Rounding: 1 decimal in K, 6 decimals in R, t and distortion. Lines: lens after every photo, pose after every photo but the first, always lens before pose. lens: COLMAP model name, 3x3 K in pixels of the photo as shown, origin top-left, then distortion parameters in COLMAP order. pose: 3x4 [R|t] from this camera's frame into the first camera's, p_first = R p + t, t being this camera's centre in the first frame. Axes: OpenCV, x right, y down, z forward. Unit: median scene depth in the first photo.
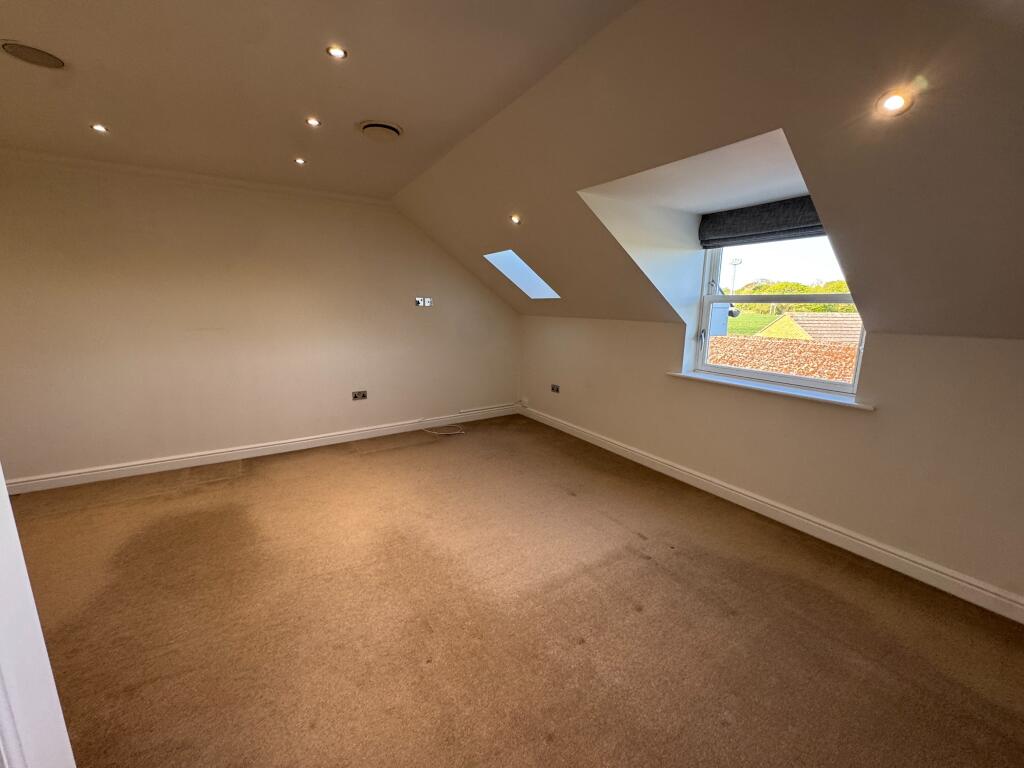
lens RADIAL K [[410.6, 0, 512.0], [0, 410.6, 384.0], [0, 0, 1]] dist [-0.000384, 0.000083]
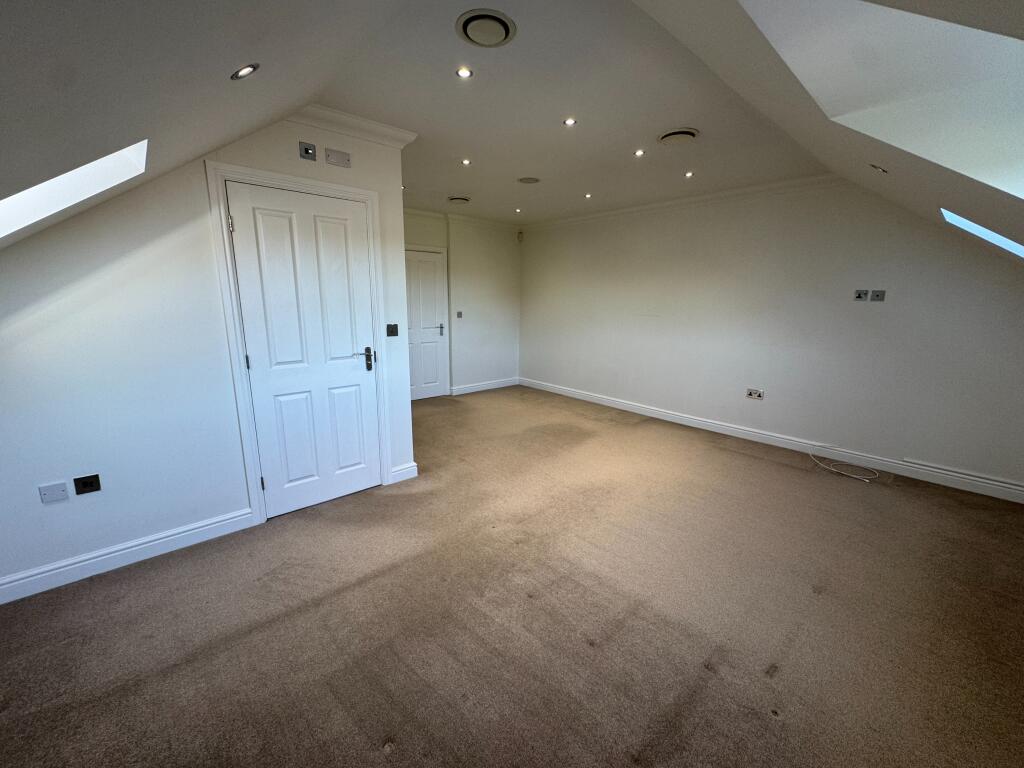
lens RADIAL K [[410.6, 0, 512.0], [0, 410.6, 384.0], [0, 0, 1]] dist [-0.000384, 0.000083]
pose [[0.171276, 0.201981, -0.964297, 0.504886], [-0.196657, 0.966072, 0.167423, -0.049814], [0.965396, 0.160961, 0.205186, 0.278809]]
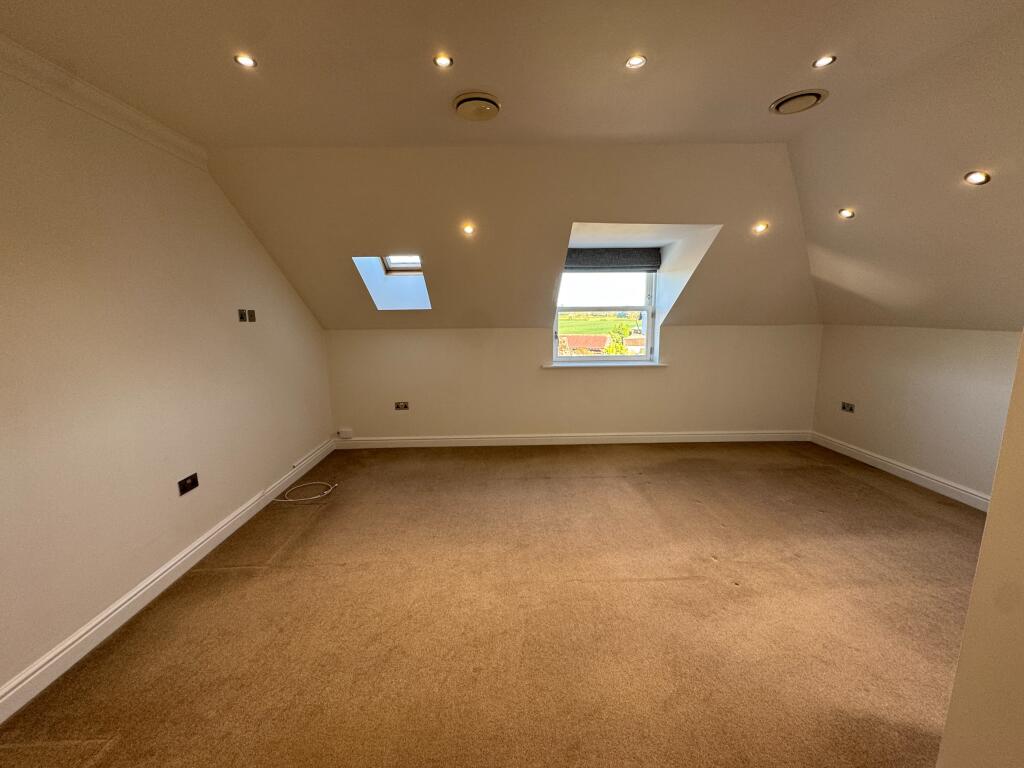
lens RADIAL K [[400.6, 0, 520.3], [0, 400.6, 384.1], [0, 0, 1]] dist [0.000963, 0.000050]
pose [[0.507099, -0.157260, 0.847419, -0.648246], [0.180446, 0.980795, 0.074031, -0.069662], [-0.842787, 0.115372, 0.525737, 0.358728]]
